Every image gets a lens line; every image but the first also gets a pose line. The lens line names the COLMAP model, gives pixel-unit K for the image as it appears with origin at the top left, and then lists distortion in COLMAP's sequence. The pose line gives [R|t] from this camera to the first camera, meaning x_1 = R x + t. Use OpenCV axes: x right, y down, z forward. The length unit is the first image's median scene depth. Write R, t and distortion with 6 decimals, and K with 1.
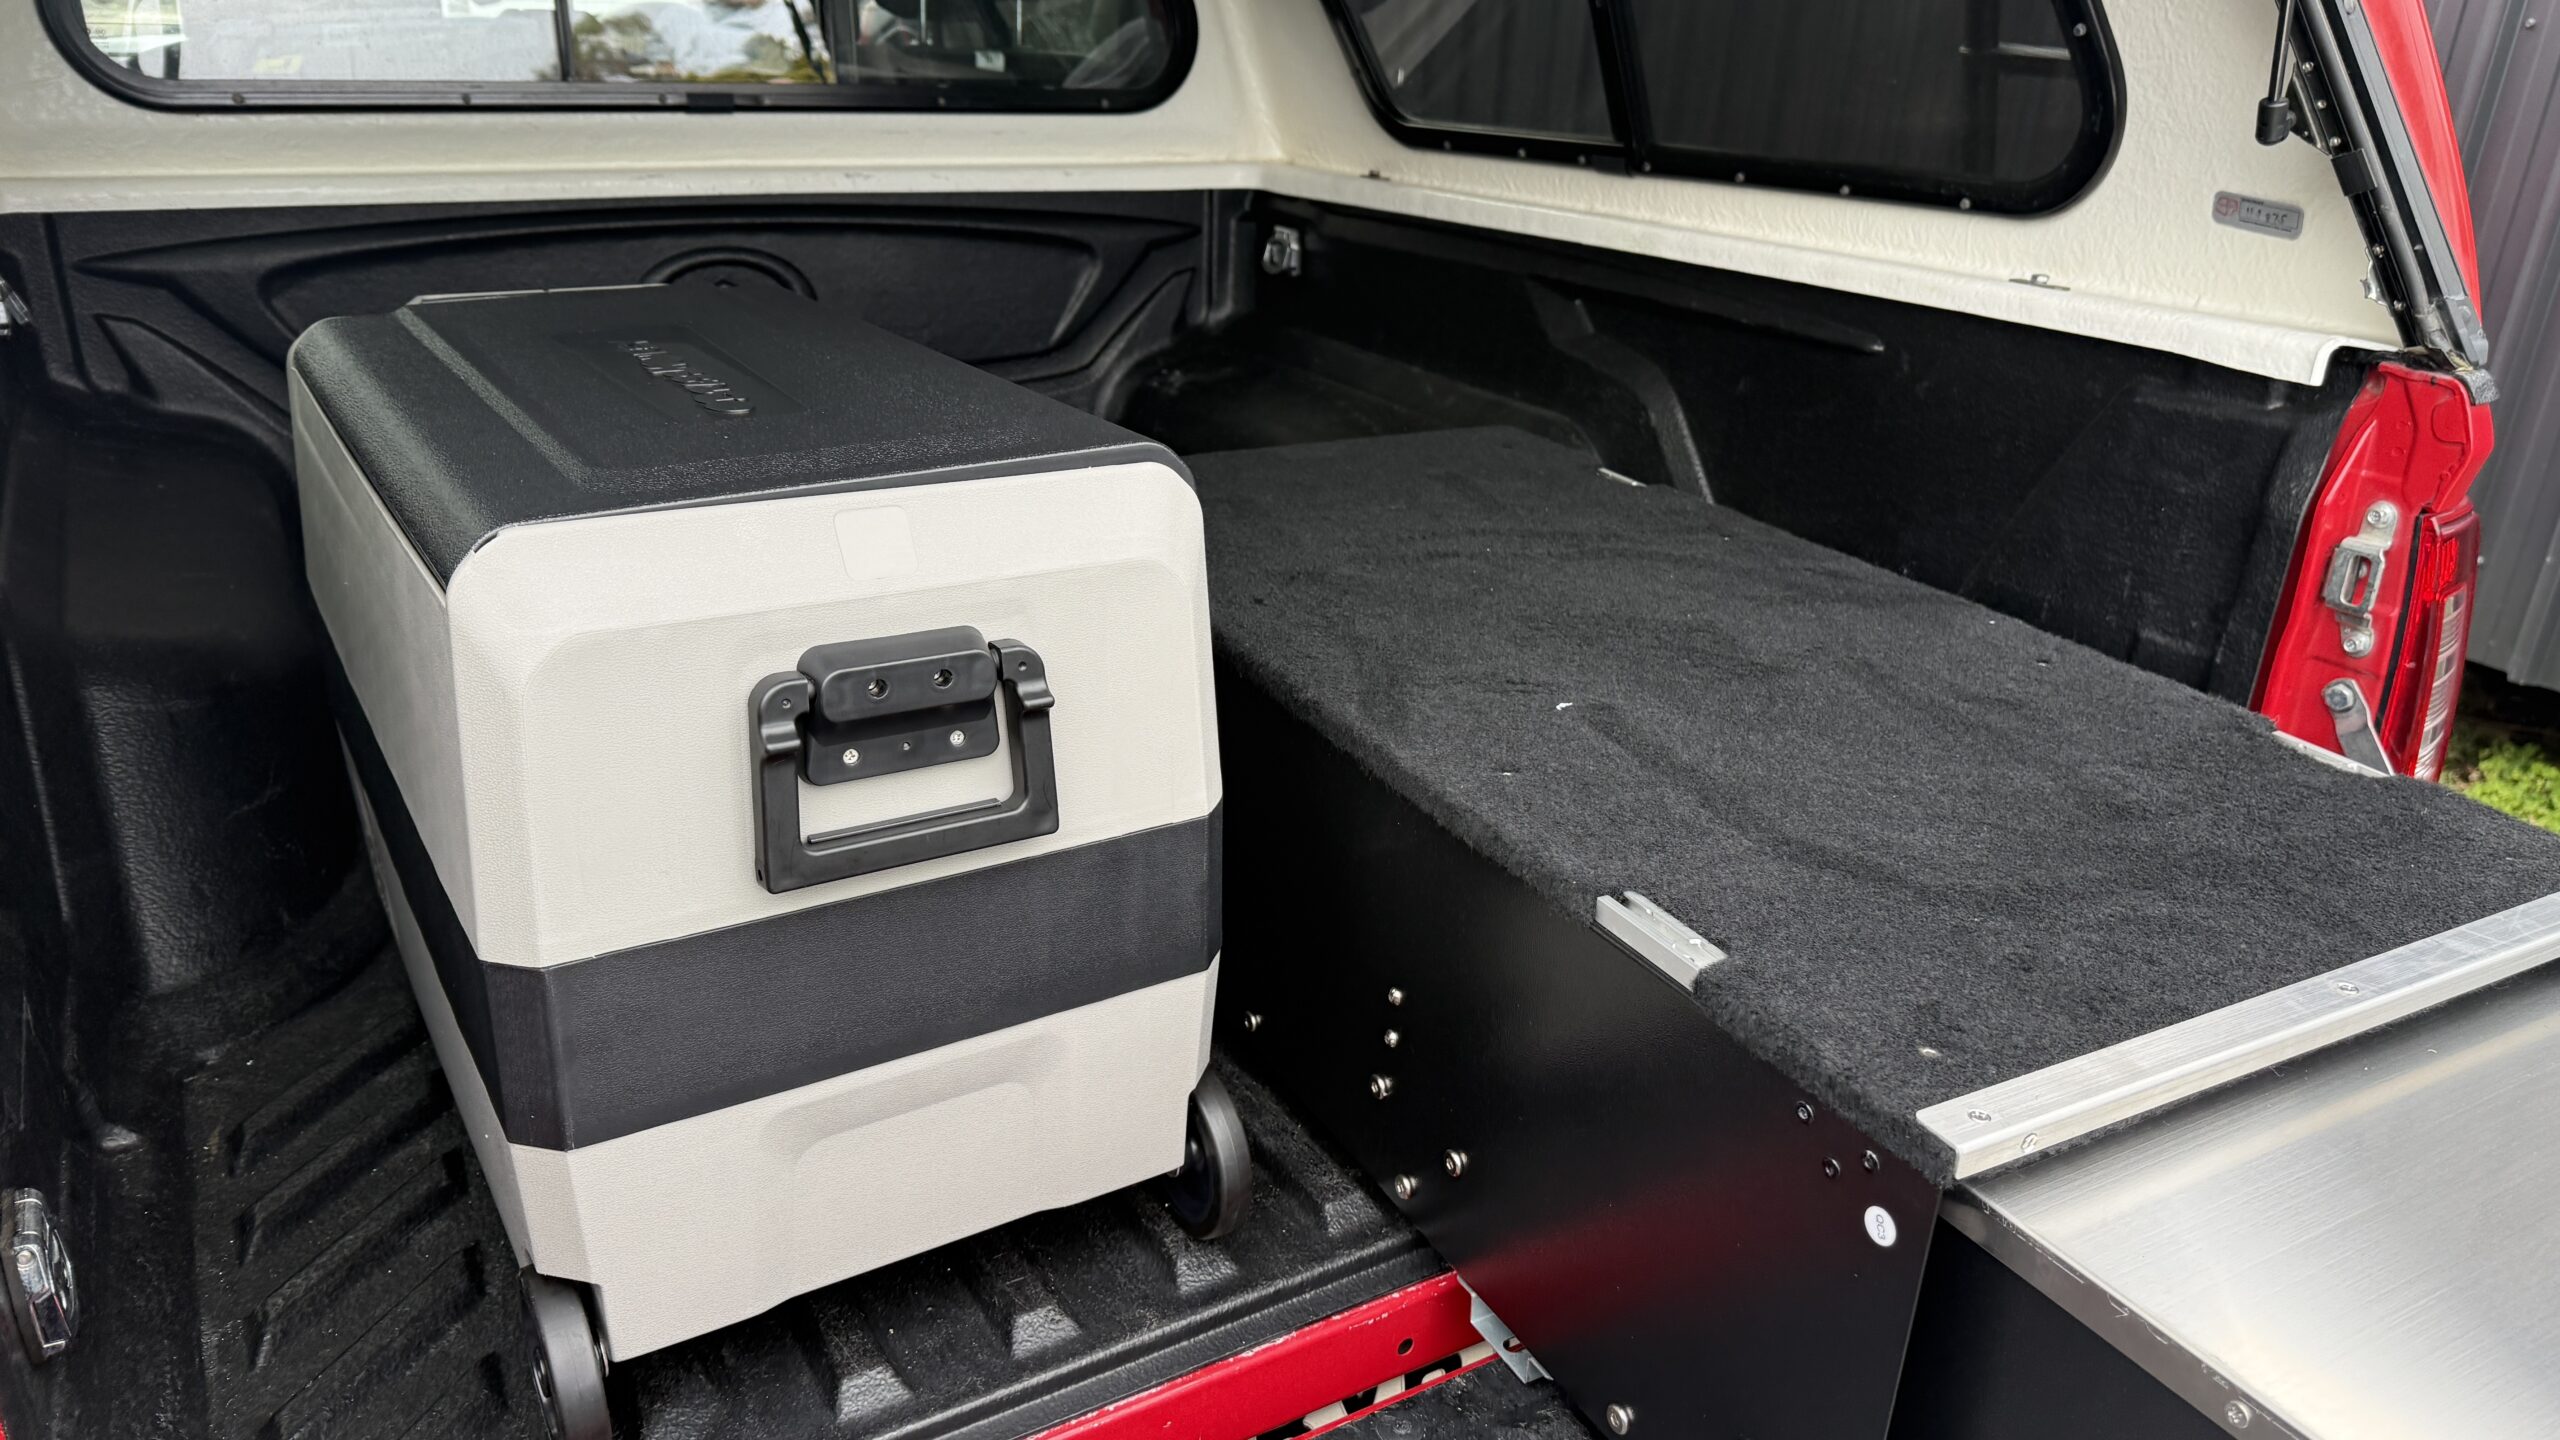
lens RADIAL K [[1825.1, 0, 1280.0], [0, 1825.1, 720.0], [0, 0, 1]] dist [0.088429, -0.095071]
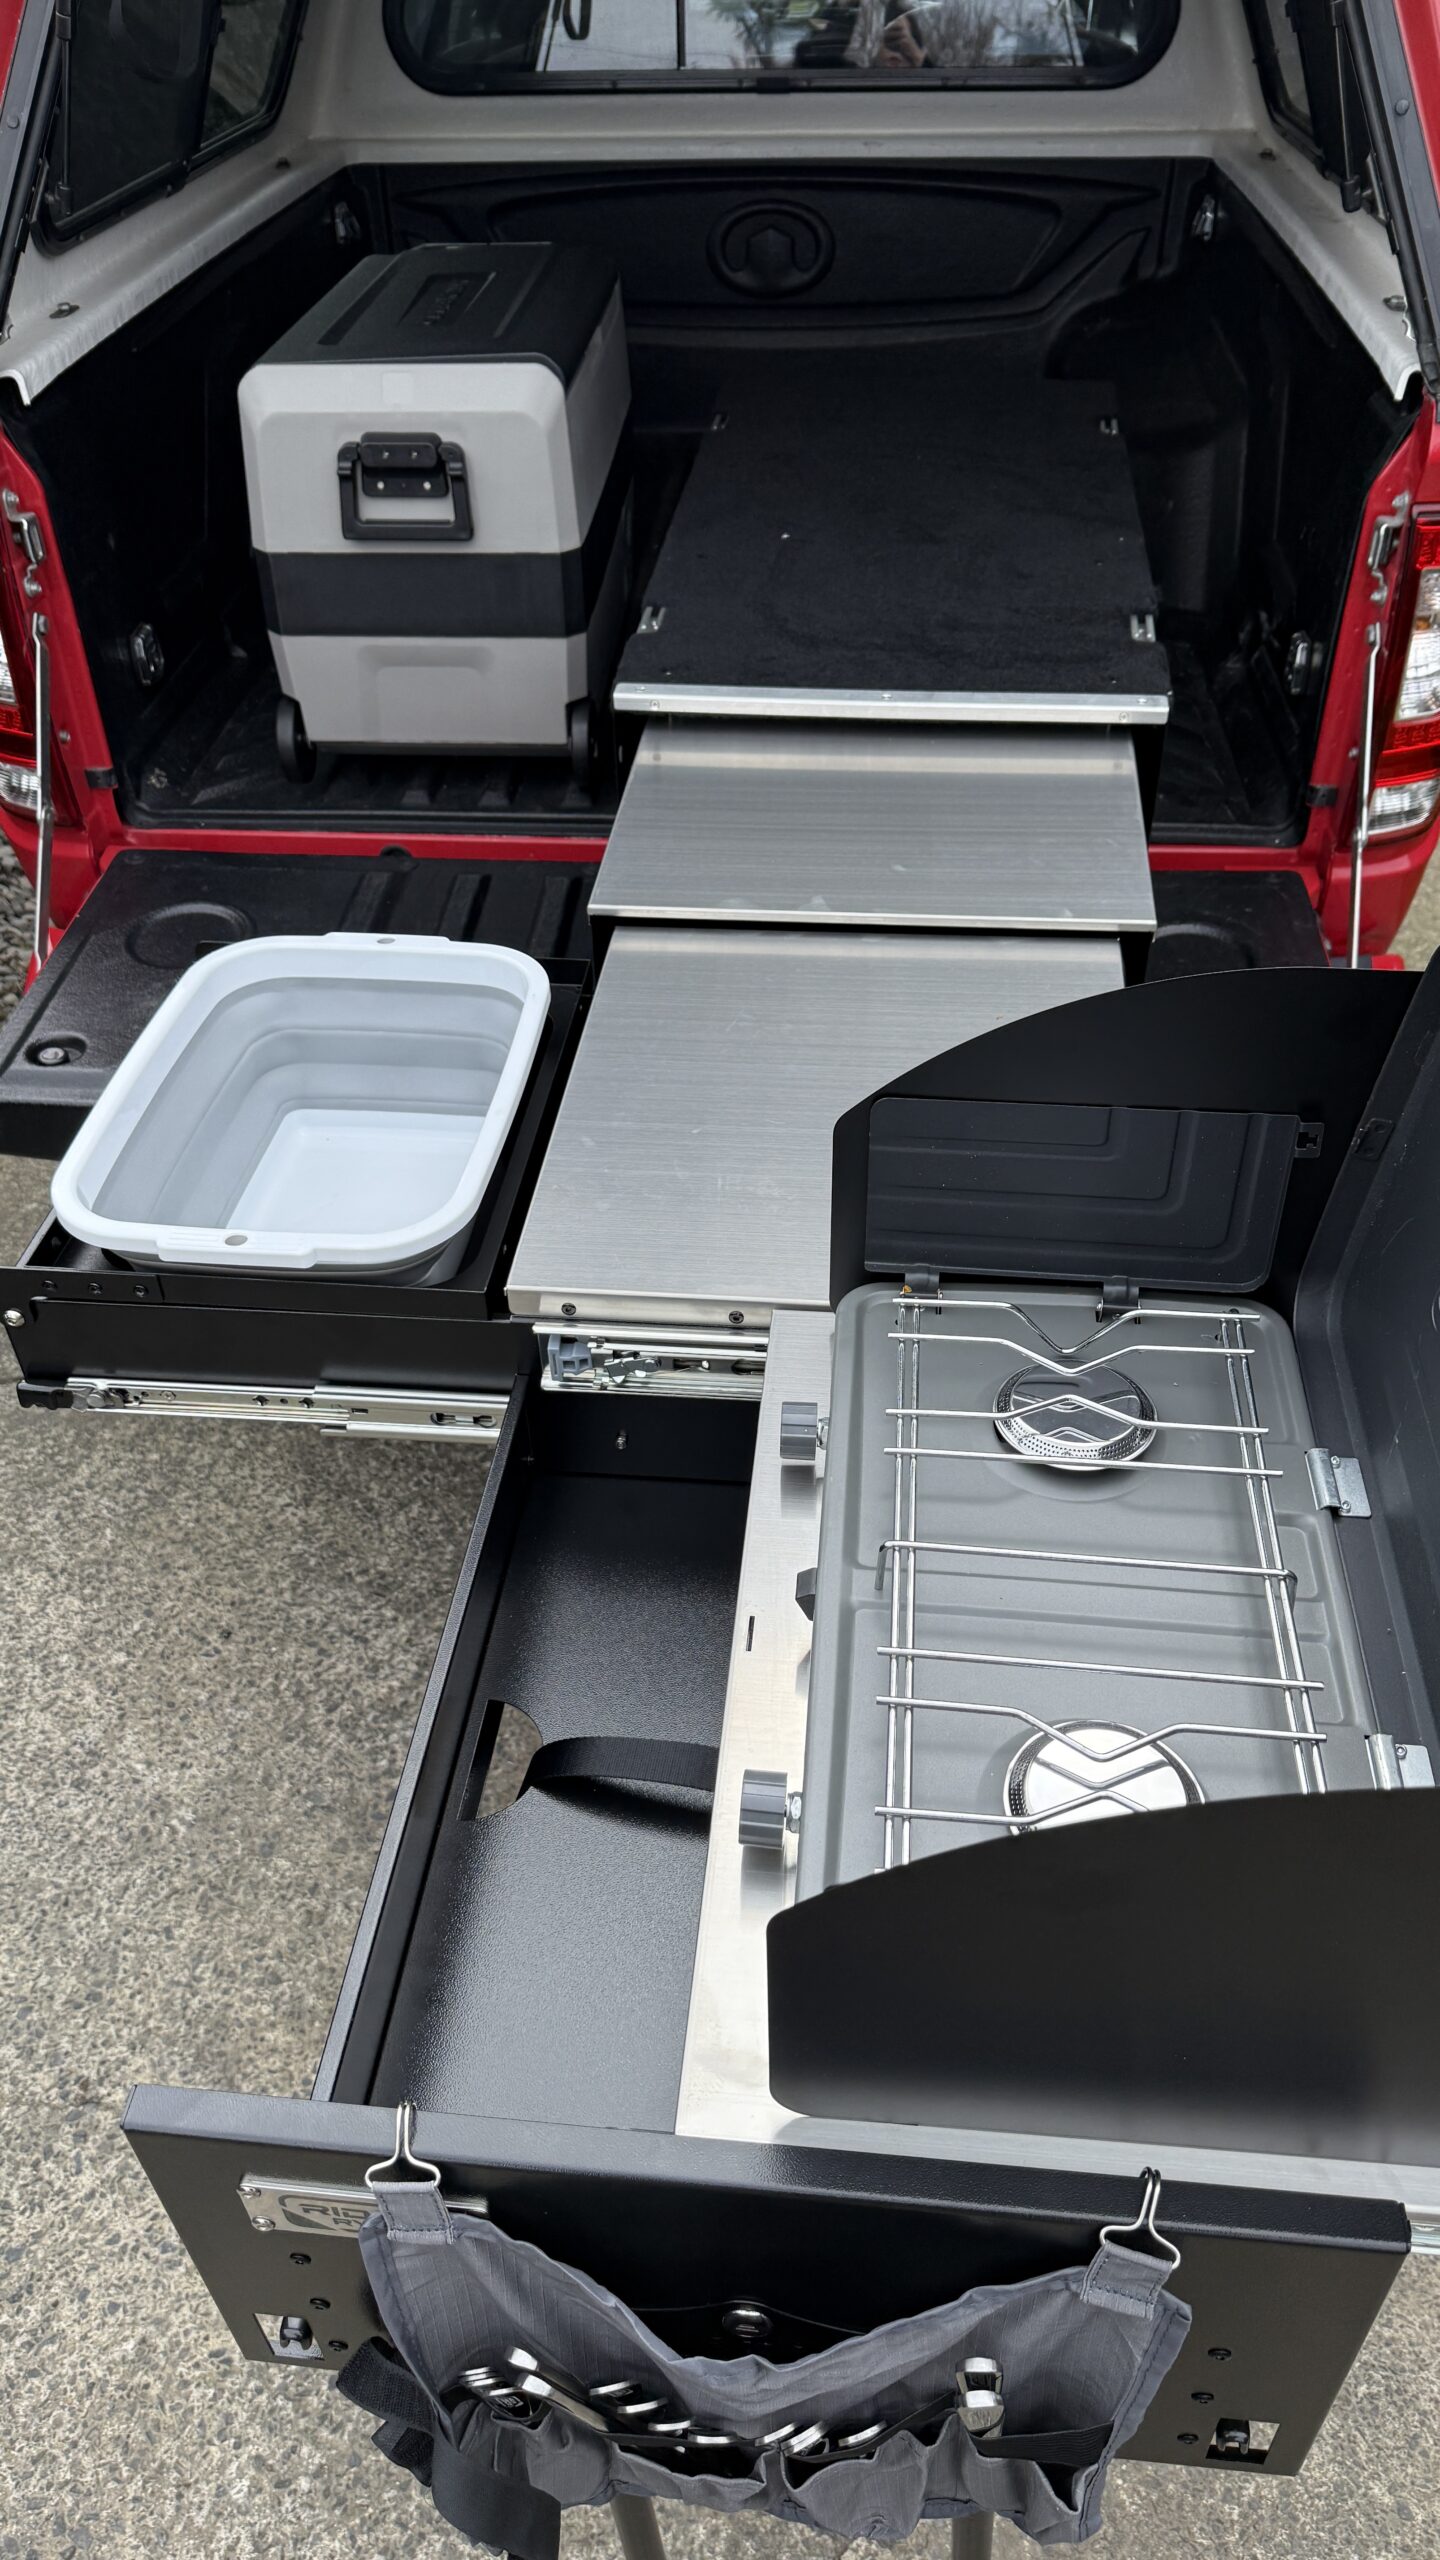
lens RADIAL K [[1819.4, 0, 720.0], [0, 1819.4, 1280.0], [0, 0, 1]] dist [0.029229, -0.039172]
pose [[0.820449, 0.330884, -0.466240, 0.698722], [-0.171499, 0.920385, 0.351397, 0.026889], [0.545392, -0.208344, 0.811875, -0.396026]]
